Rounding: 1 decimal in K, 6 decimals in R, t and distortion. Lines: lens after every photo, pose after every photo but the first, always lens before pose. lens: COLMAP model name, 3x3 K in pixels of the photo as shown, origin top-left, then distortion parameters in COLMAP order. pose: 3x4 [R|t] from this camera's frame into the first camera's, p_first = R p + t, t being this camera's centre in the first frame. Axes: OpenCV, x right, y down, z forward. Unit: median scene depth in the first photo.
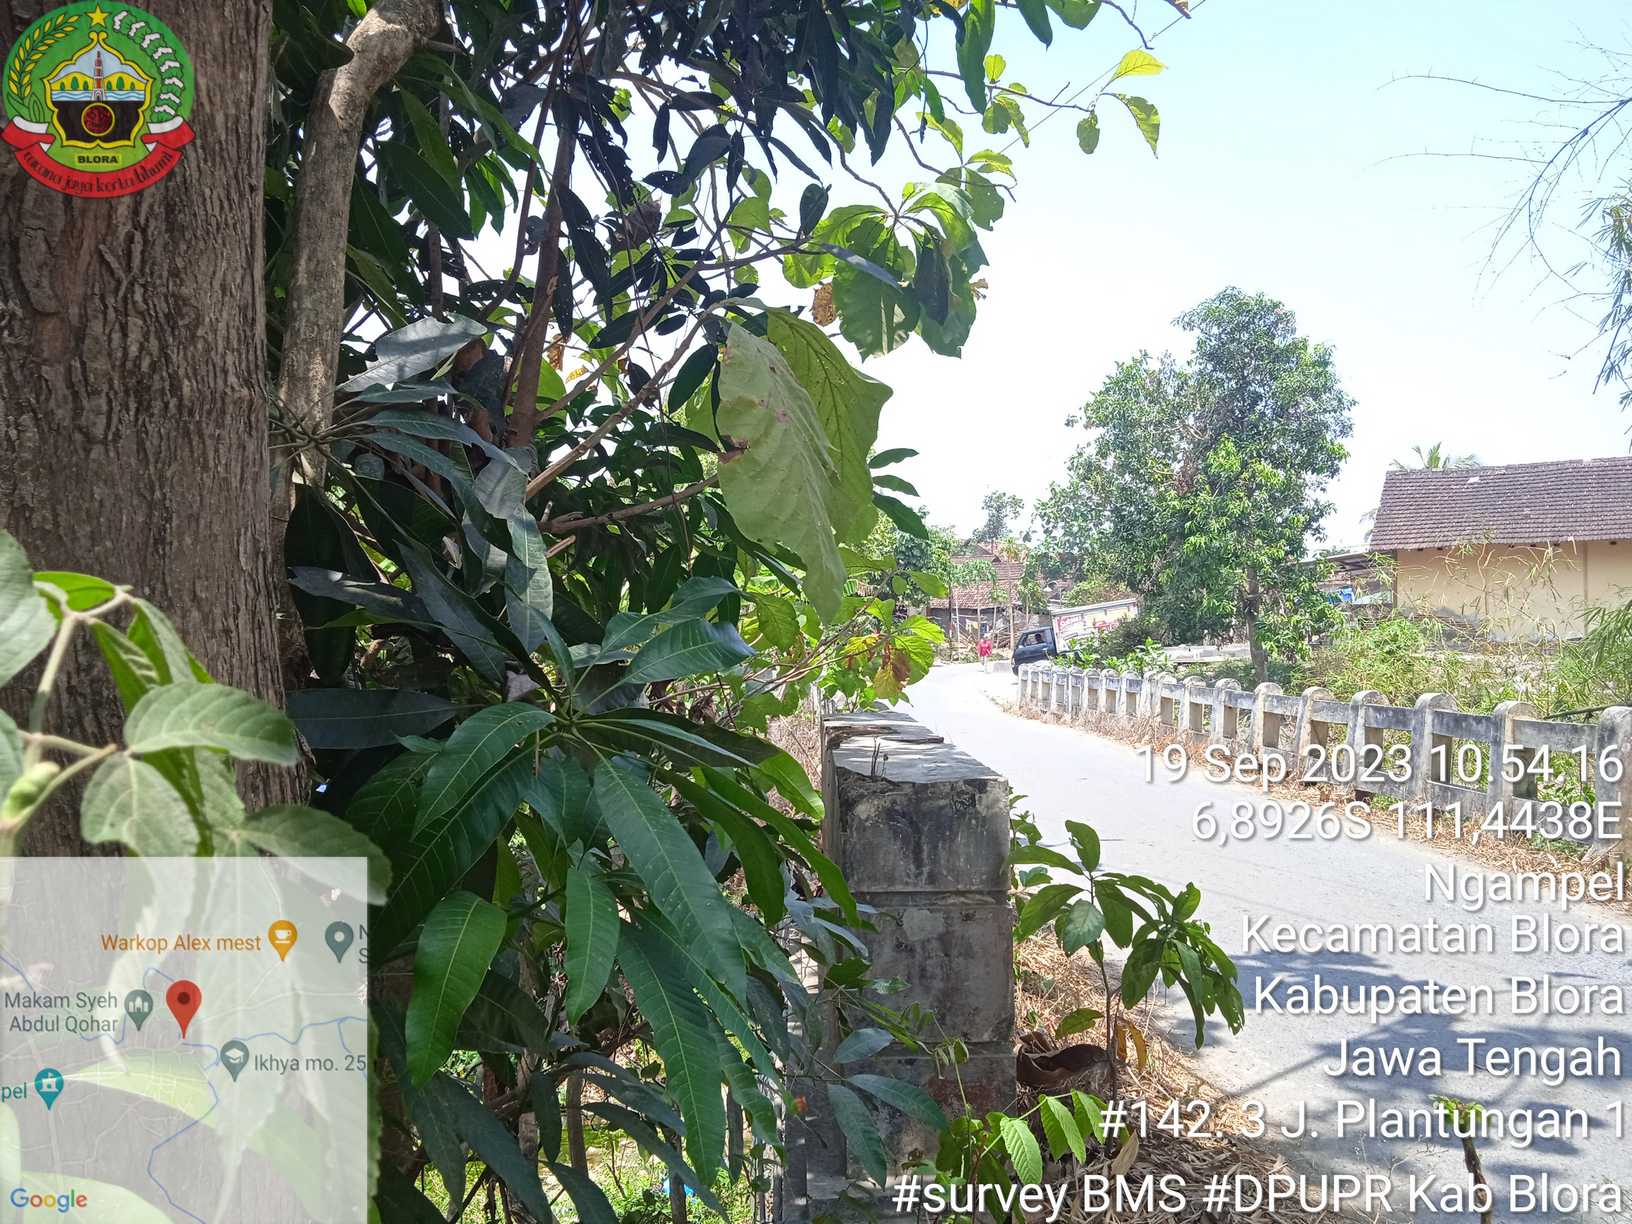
lens RADIAL K [[1345.8, 0, 788.6], [0, 1345.8, 611.8], [0, 0, 1]] dist [0.090321, -0.090064]
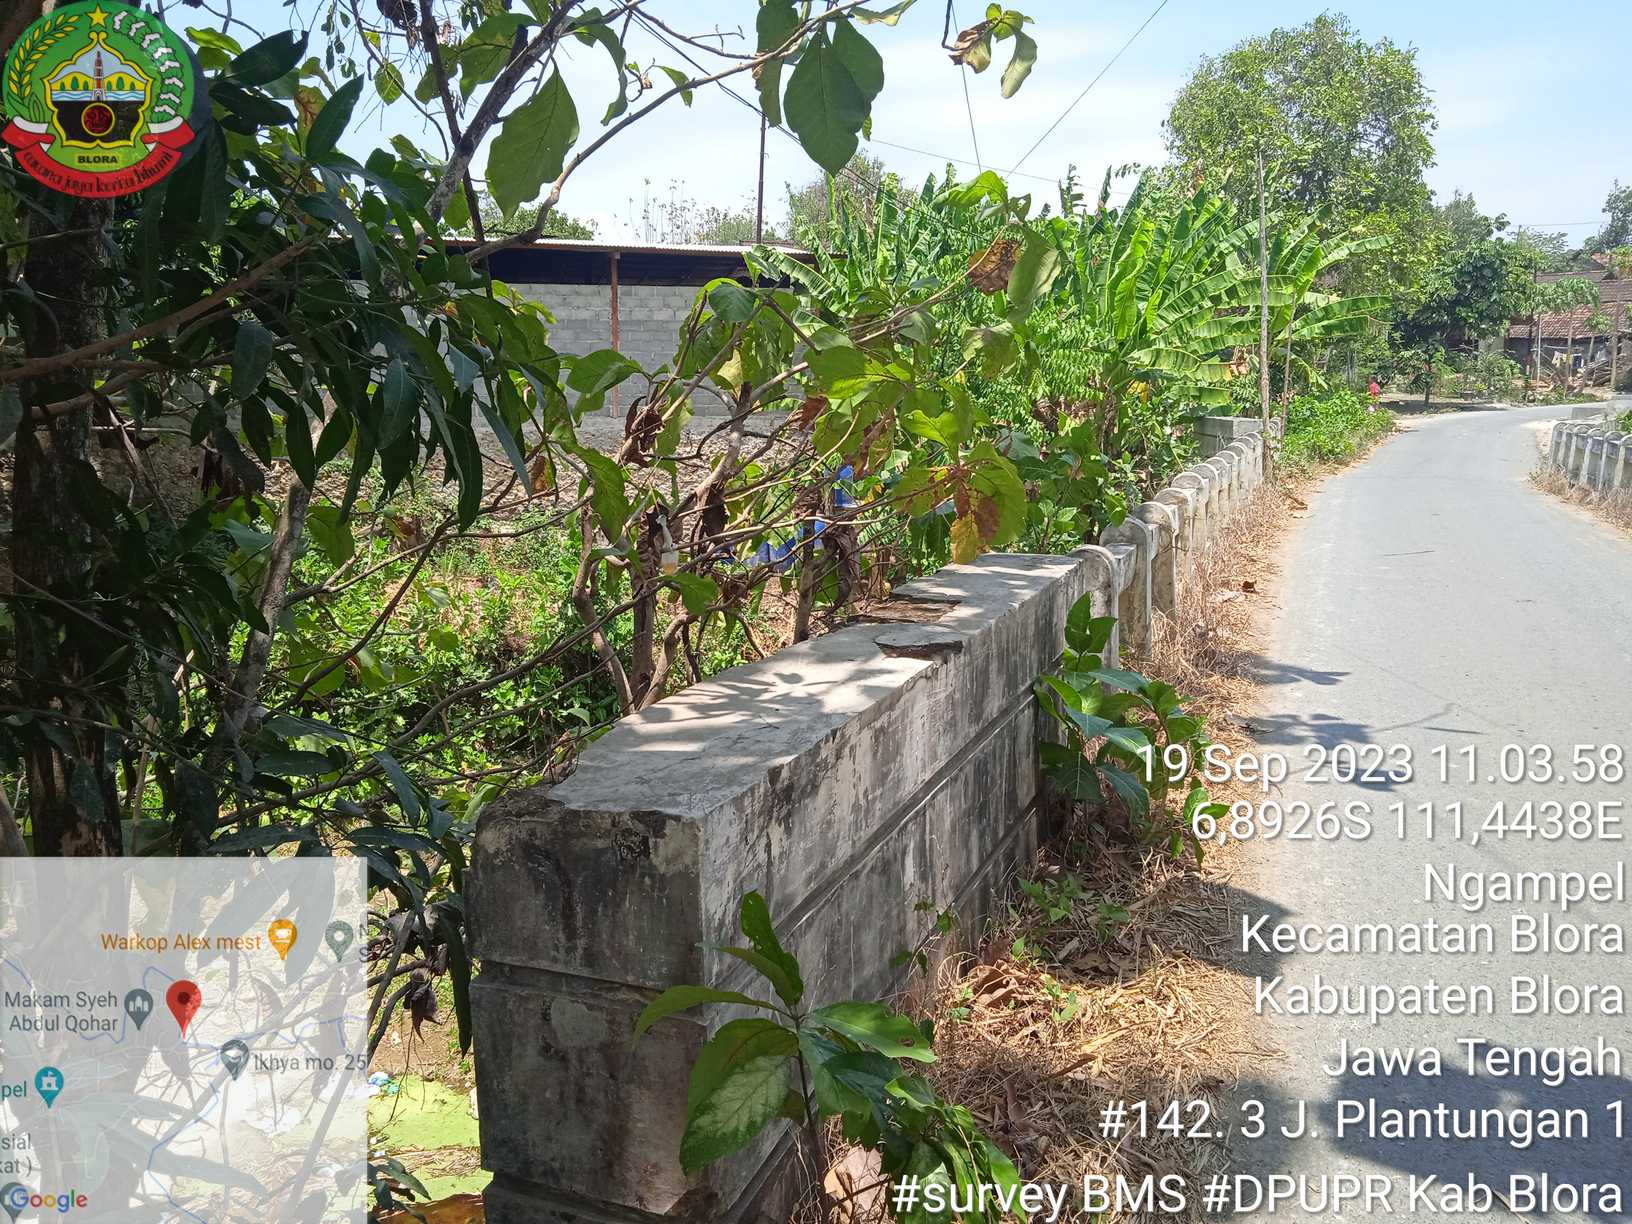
lens RADIAL K [[1337.5, 0, 827.7], [0, 1337.5, 626.0], [0, 0, 1]] dist [0.053318, -0.069139]
pose [[0.929536, 0.070473, -0.361934, 0.051951], [0.006735, 0.978158, 0.207756, -0.009563], [0.368670, -0.195554, 0.908758, 0.064031]]
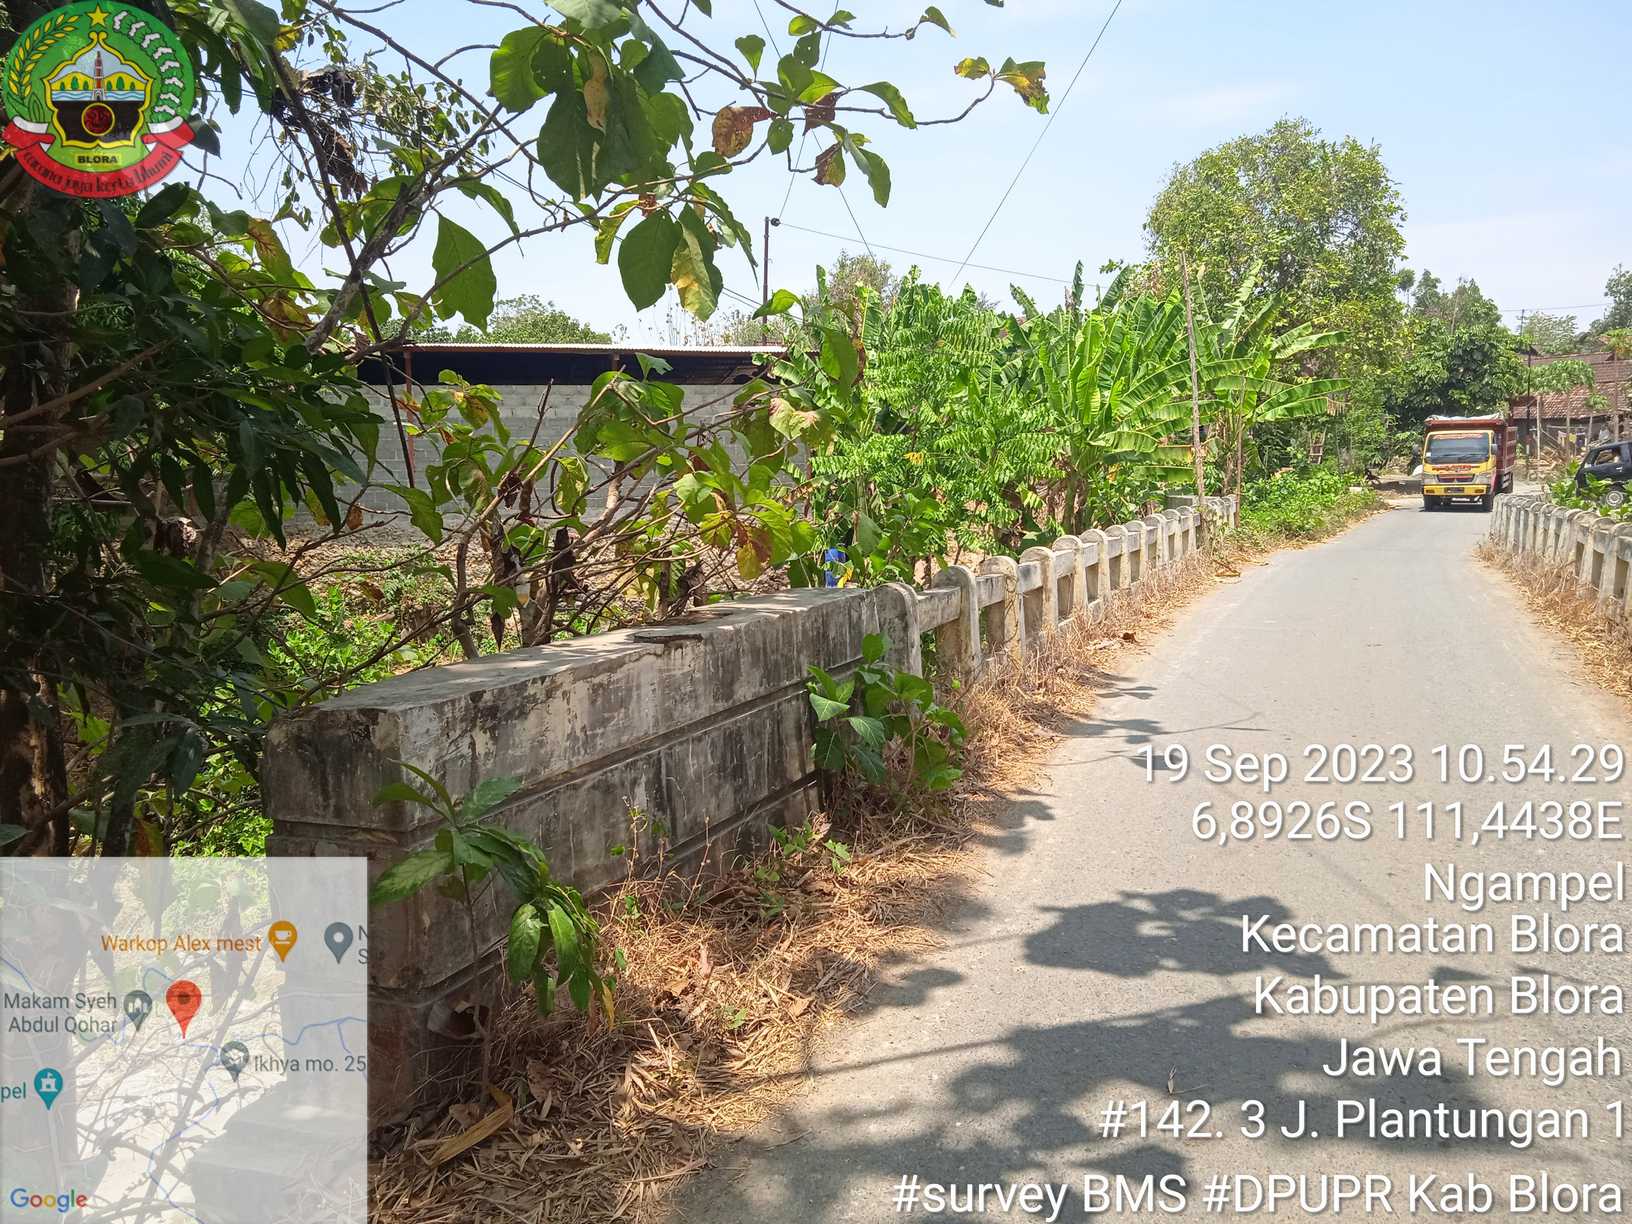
lens RADIAL K [[1337.5, 0, 827.7], [0, 1337.5, 626.0], [0, 0, 1]] dist [0.053318, -0.069139]
pose [[0.917366, 0.032580, -0.396709, 0.096145], [0.025121, 0.989919, 0.139389, -0.005950], [0.397251, -0.137836, 0.907300, 0.039592]]
